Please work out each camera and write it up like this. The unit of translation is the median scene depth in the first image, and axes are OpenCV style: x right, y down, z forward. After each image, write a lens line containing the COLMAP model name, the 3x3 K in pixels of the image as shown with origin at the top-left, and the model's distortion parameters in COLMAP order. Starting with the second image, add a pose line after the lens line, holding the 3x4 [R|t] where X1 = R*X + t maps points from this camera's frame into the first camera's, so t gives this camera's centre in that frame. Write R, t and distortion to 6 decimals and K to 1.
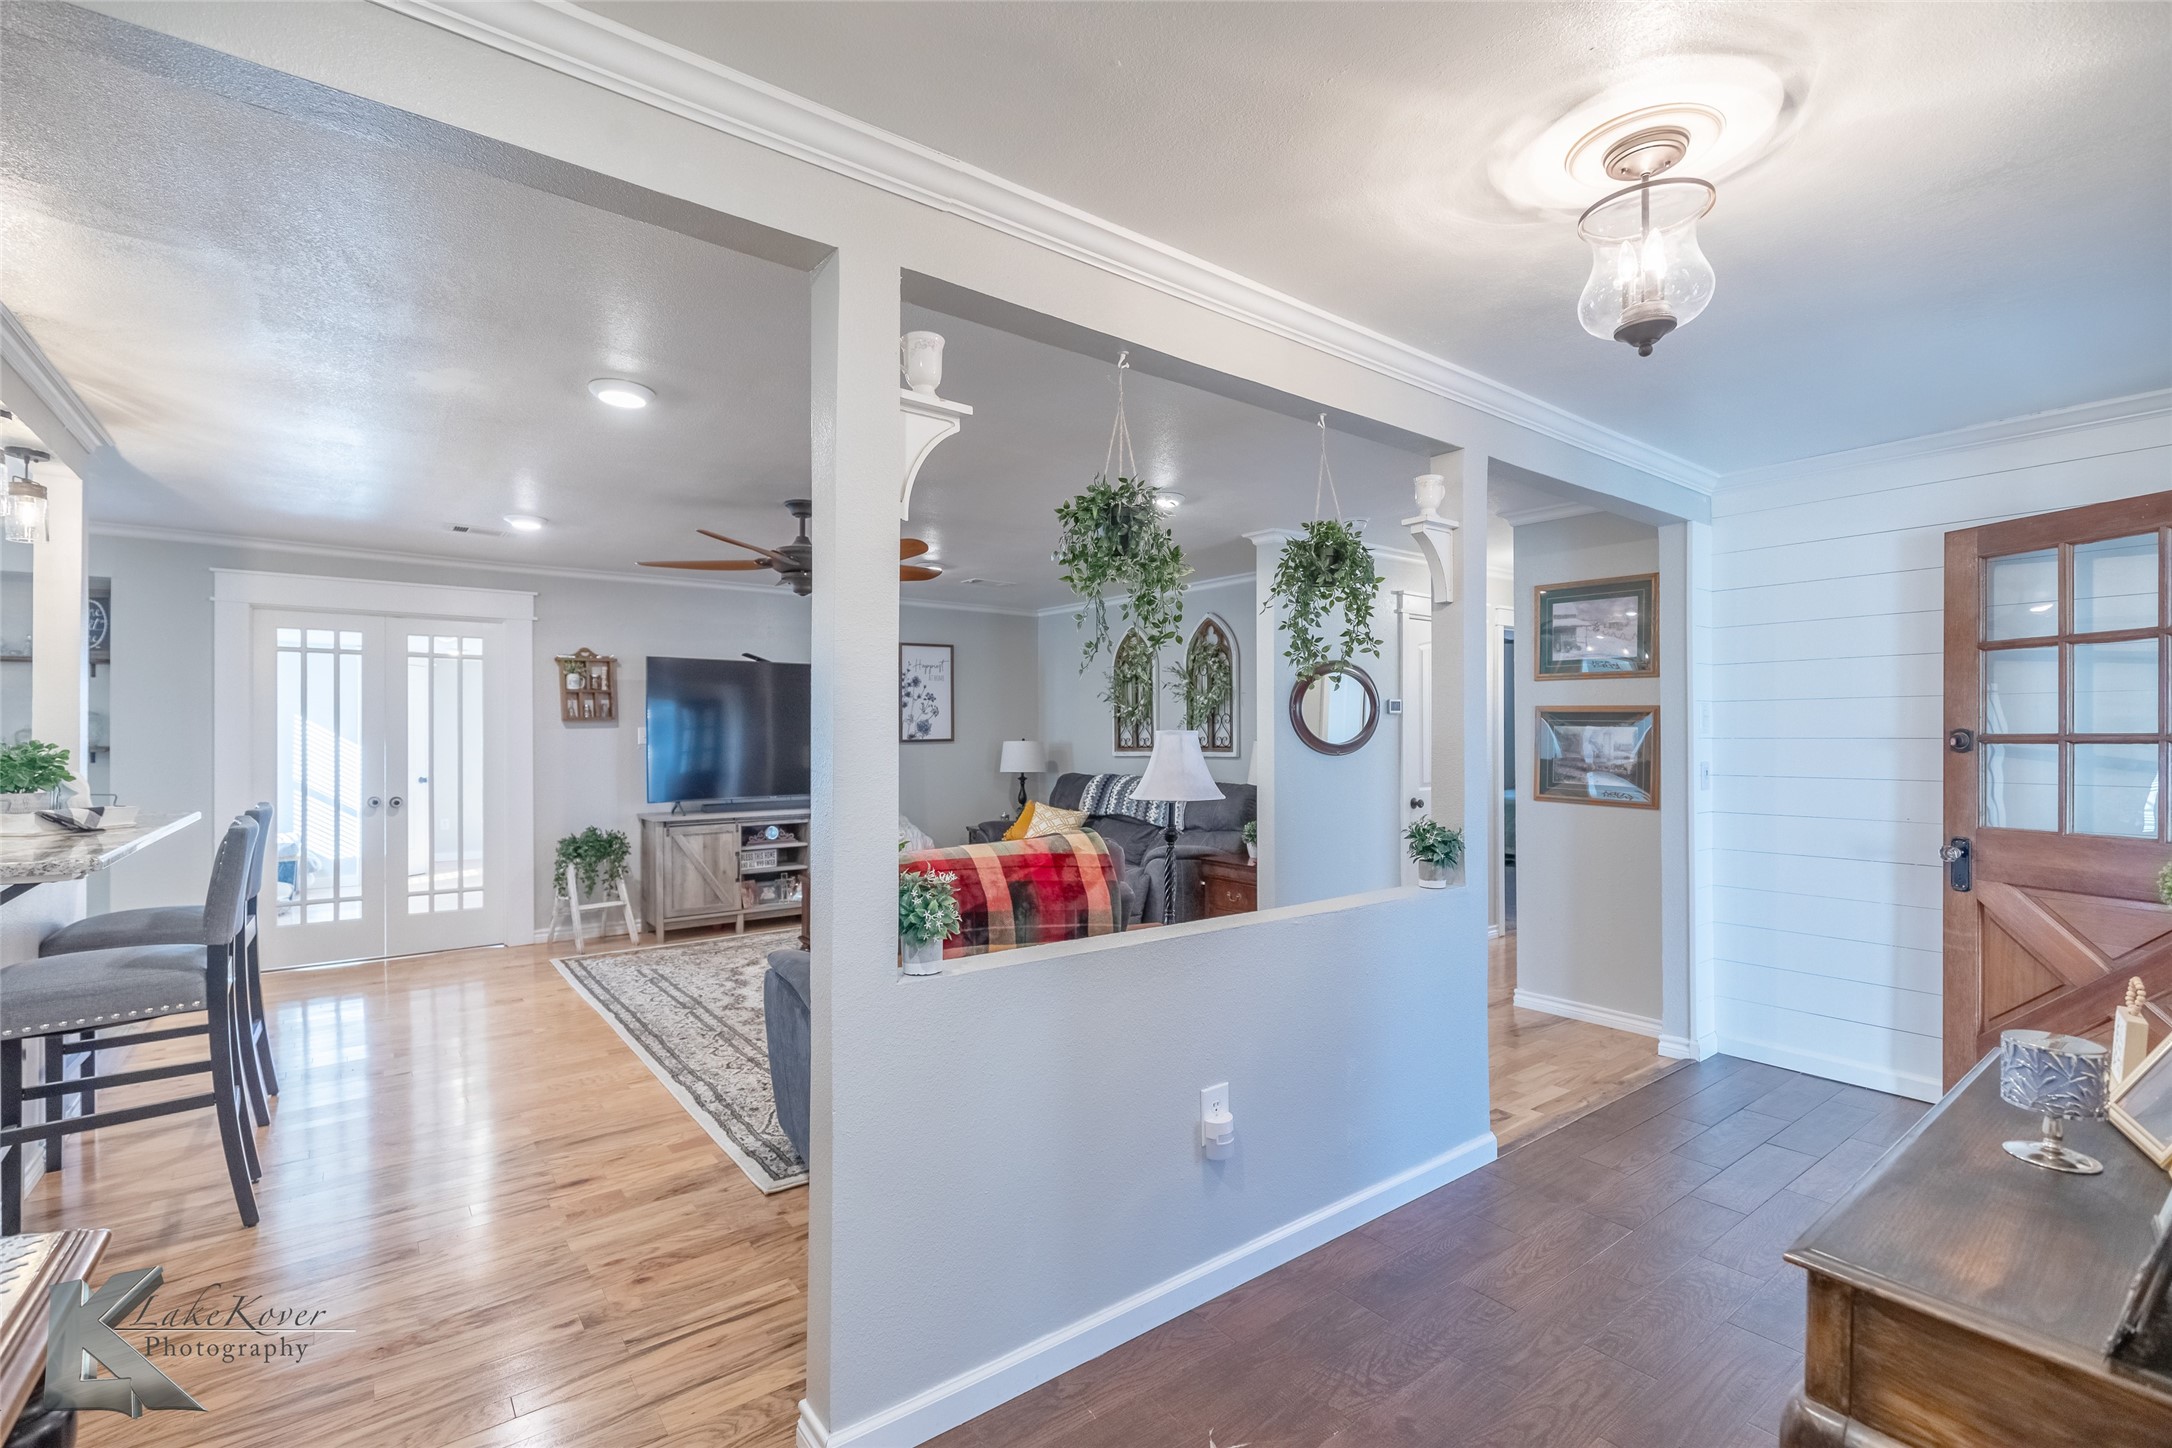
lens RADIAL K [[988.6, 0, 1079.5], [0, 988.6, 726.4], [0, 0, 1]] dist [0.011923, -0.003695]
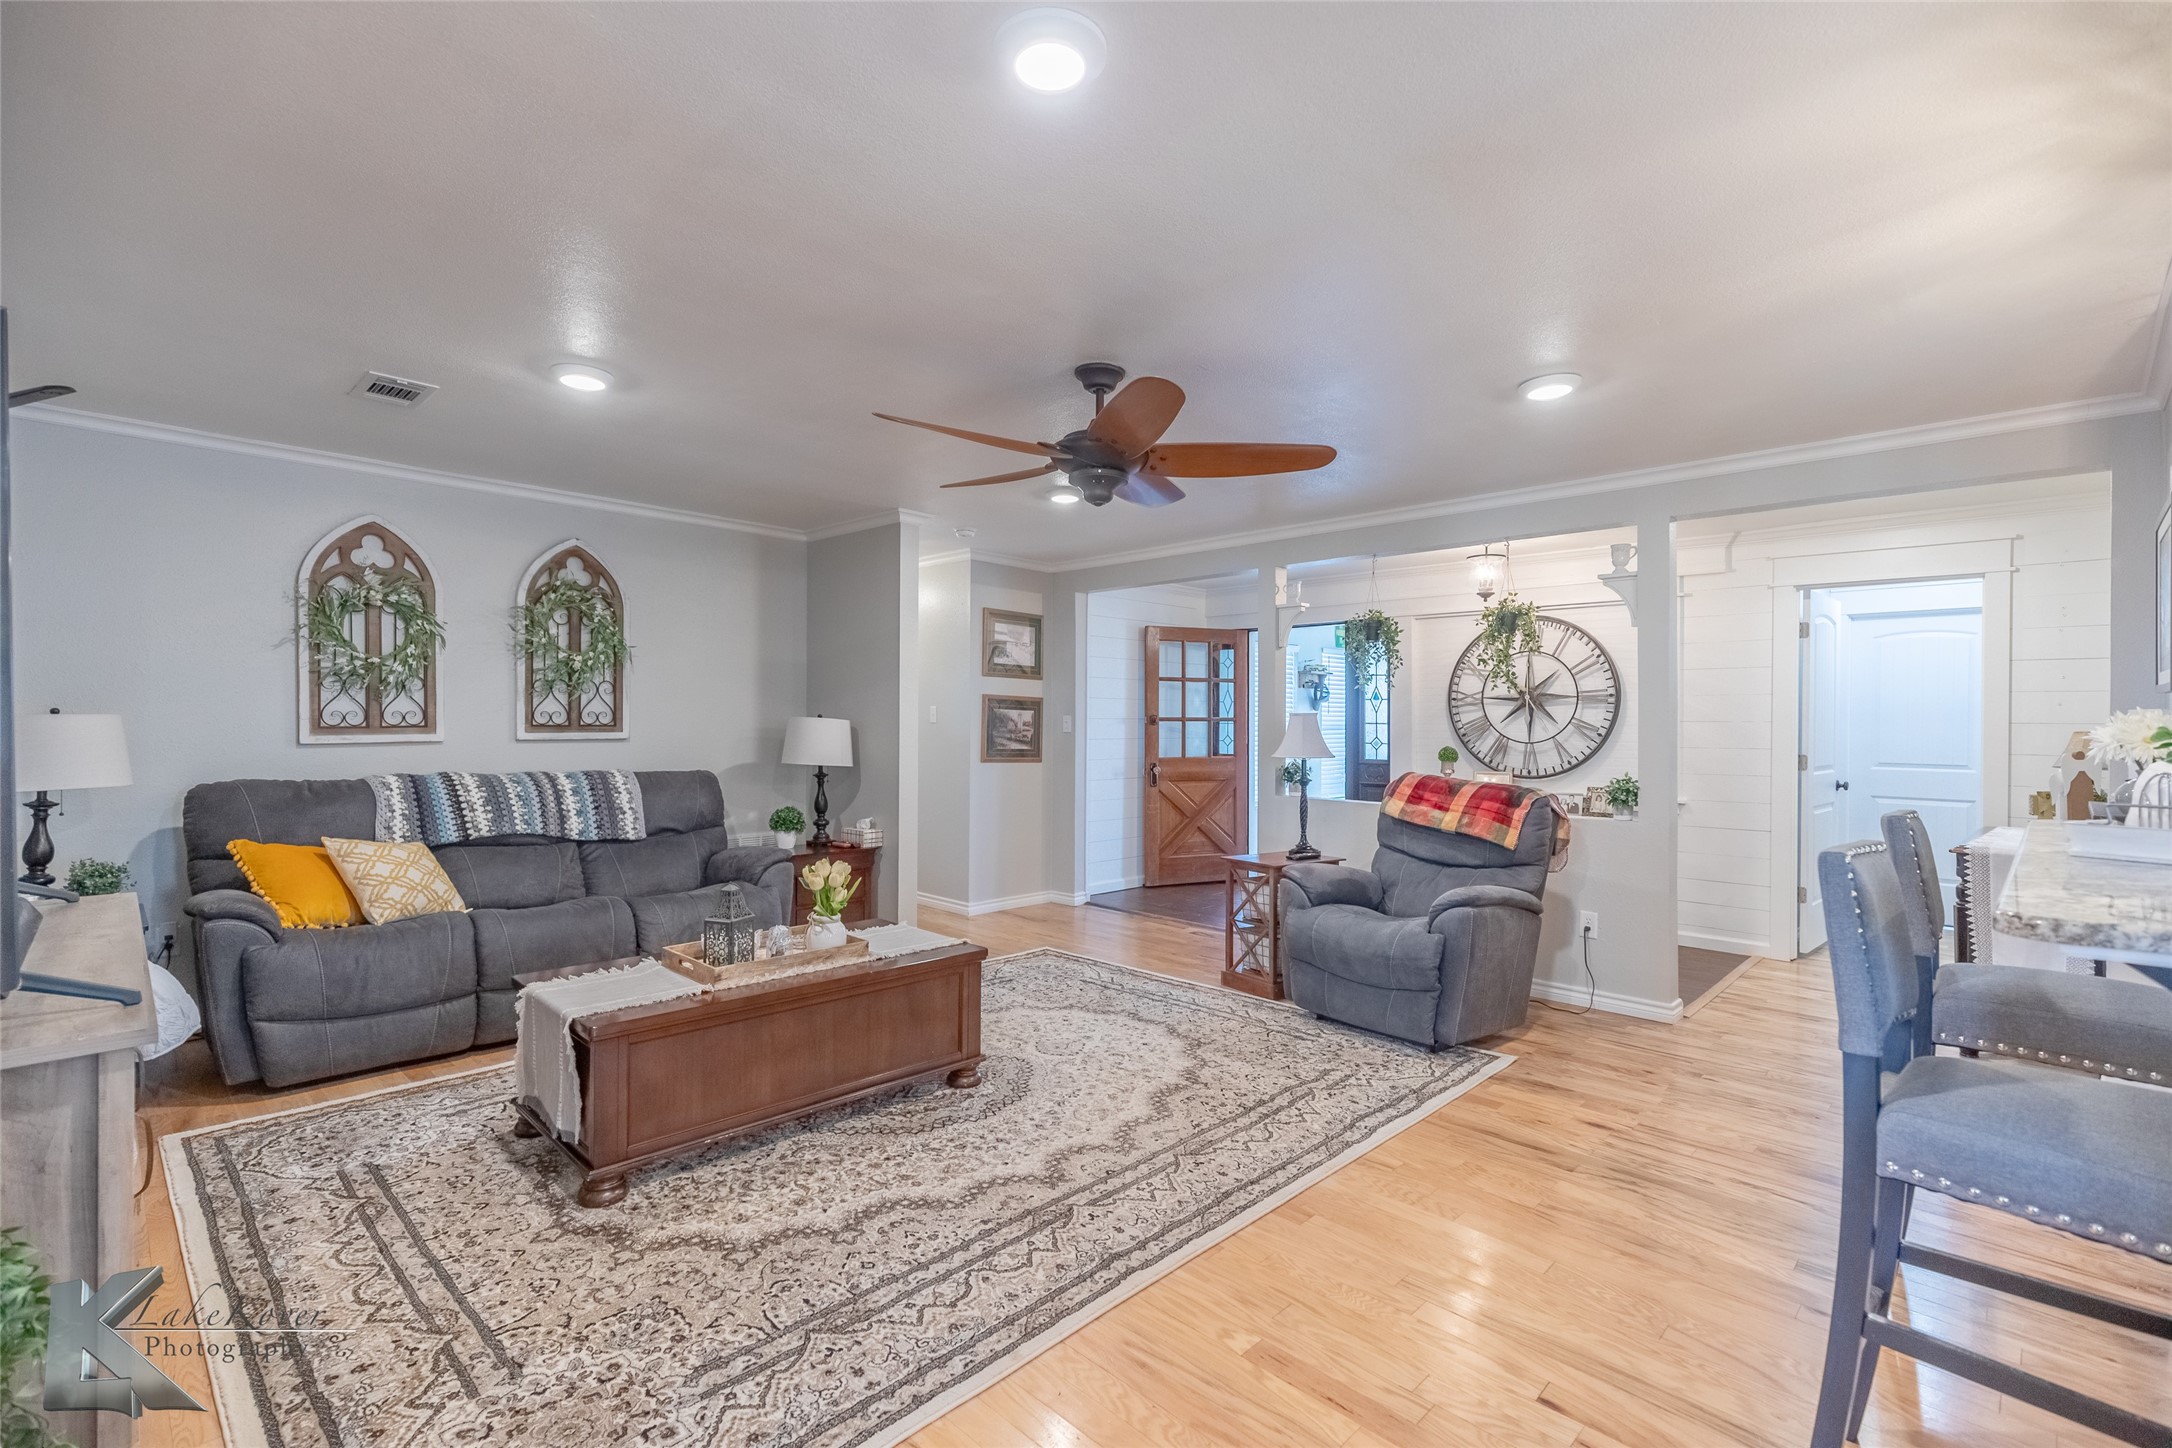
lens RADIAL K [[988.6, 0, 1083.3], [0, 988.6, 730.5], [0, 0, 1]] dist [0.011923, -0.003695]
pose [[-0.157829, -0.011049, 0.987405, -0.779419], [-0.019454, 0.999778, 0.008078, 0.013870], [-0.987275, -0.017934, -0.158009, 0.908692]]
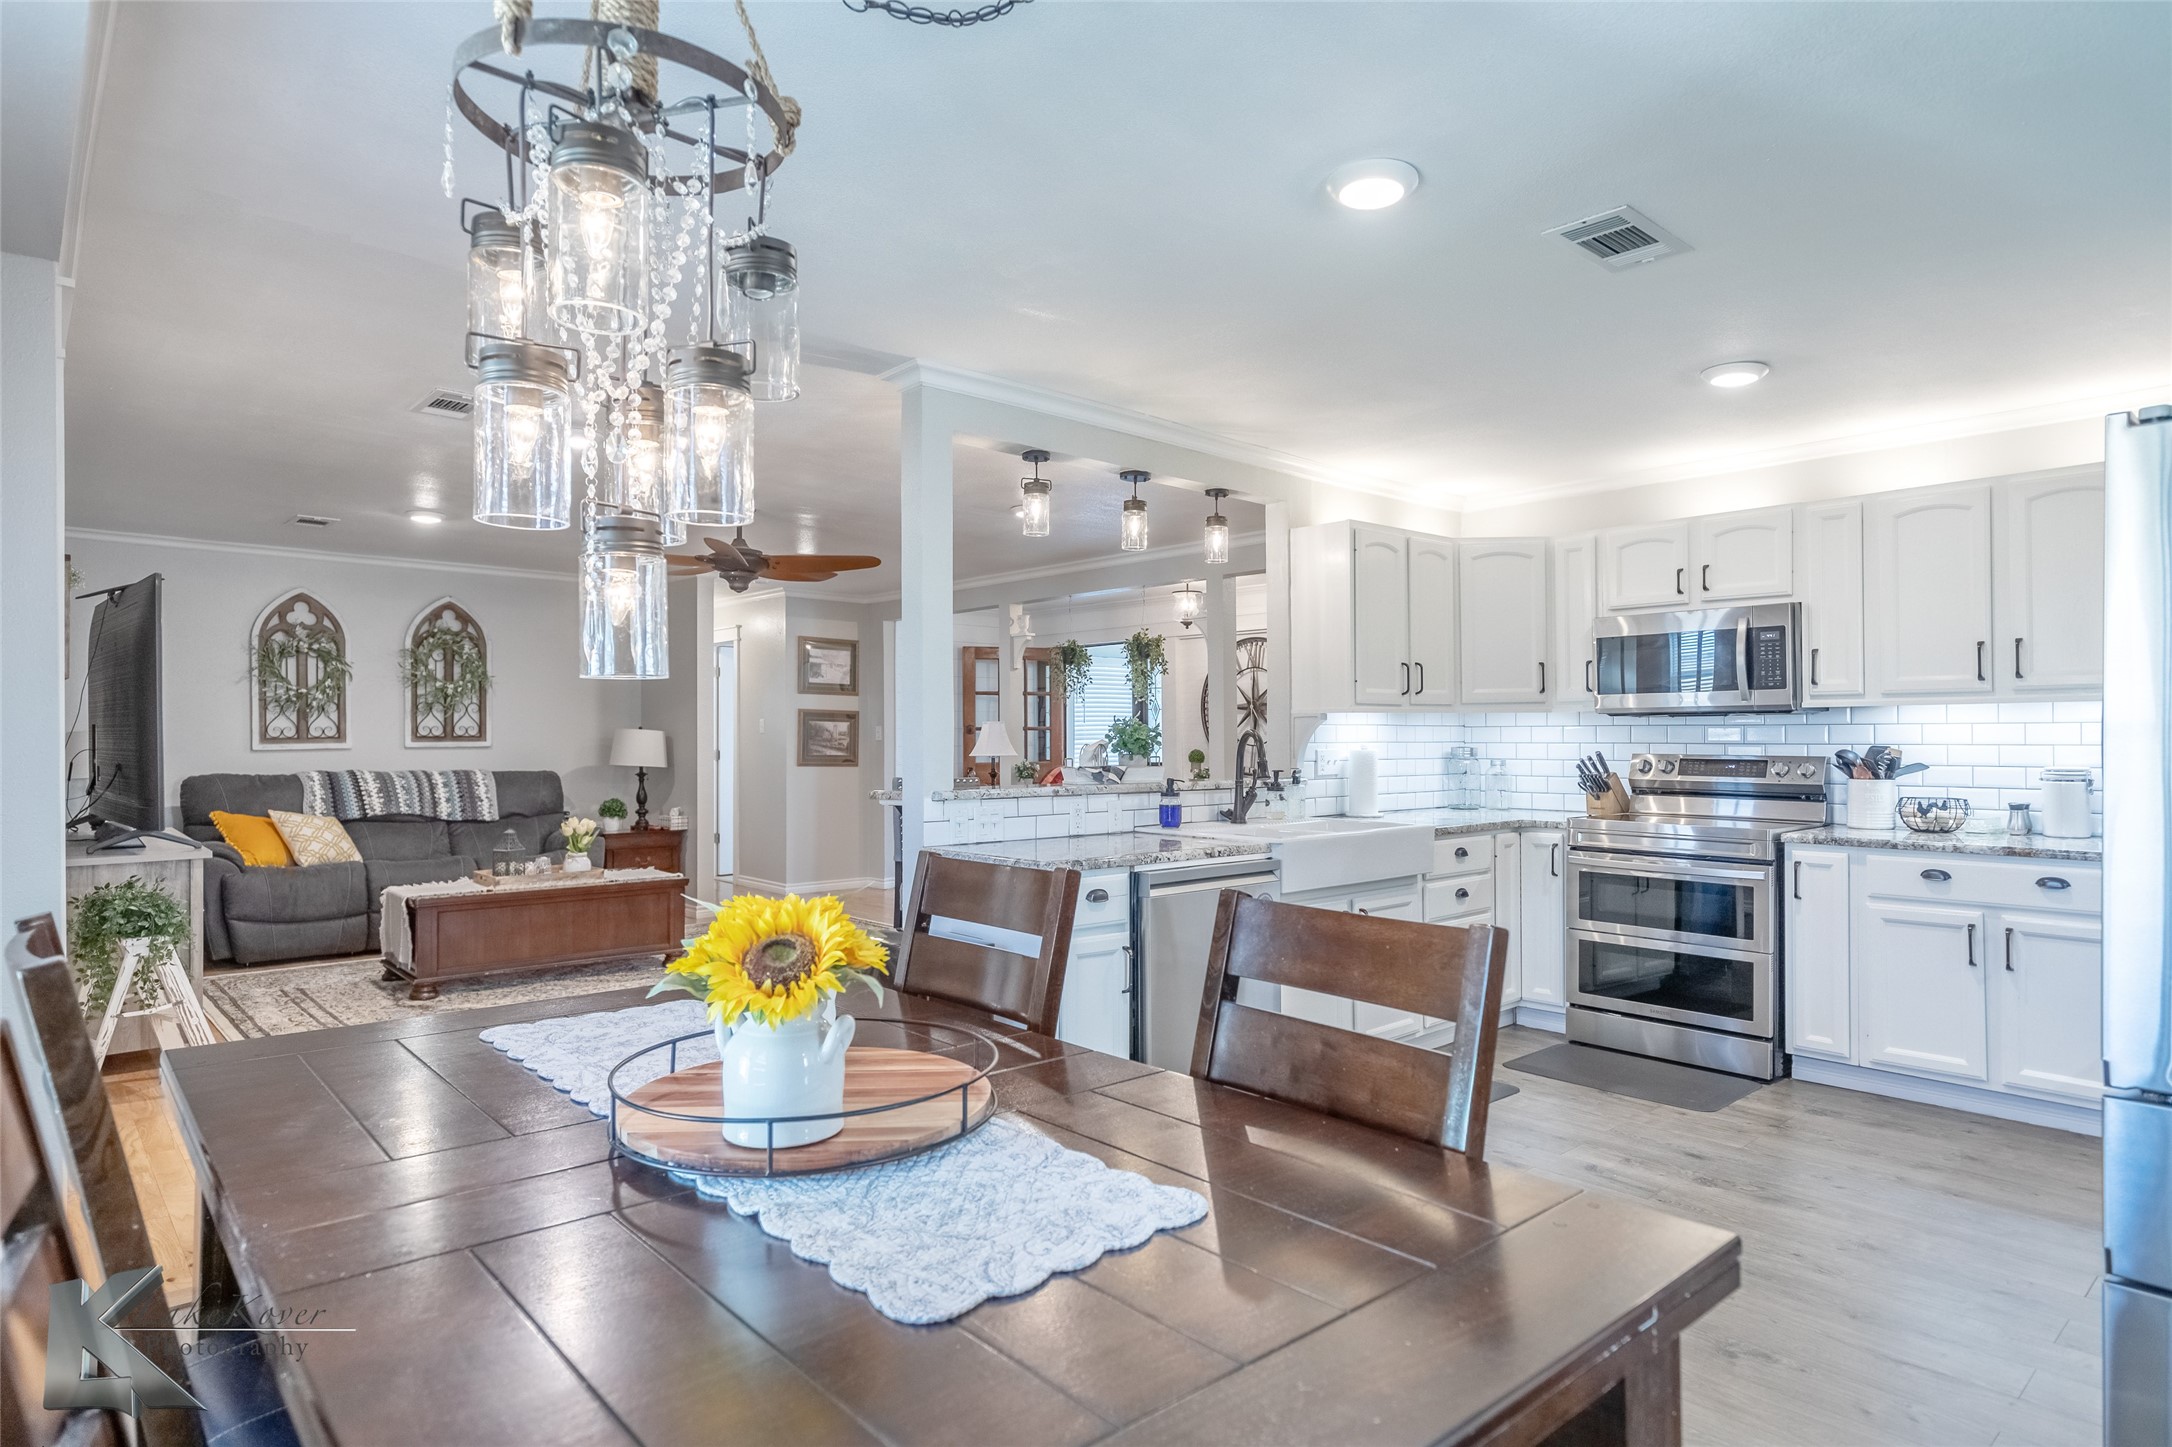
lens RADIAL K [[1215.1, 0, 1088.6], [0, 1215.1, 734.9], [0, 0, 1]] dist [0.006604, 0.001477]
pose [[-0.104488, 0.000105, 0.994526, -1.344325], [-0.010249, 0.999947, -0.001182, 0.017176], [-0.994473, -0.010317, -0.104482, 0.615927]]
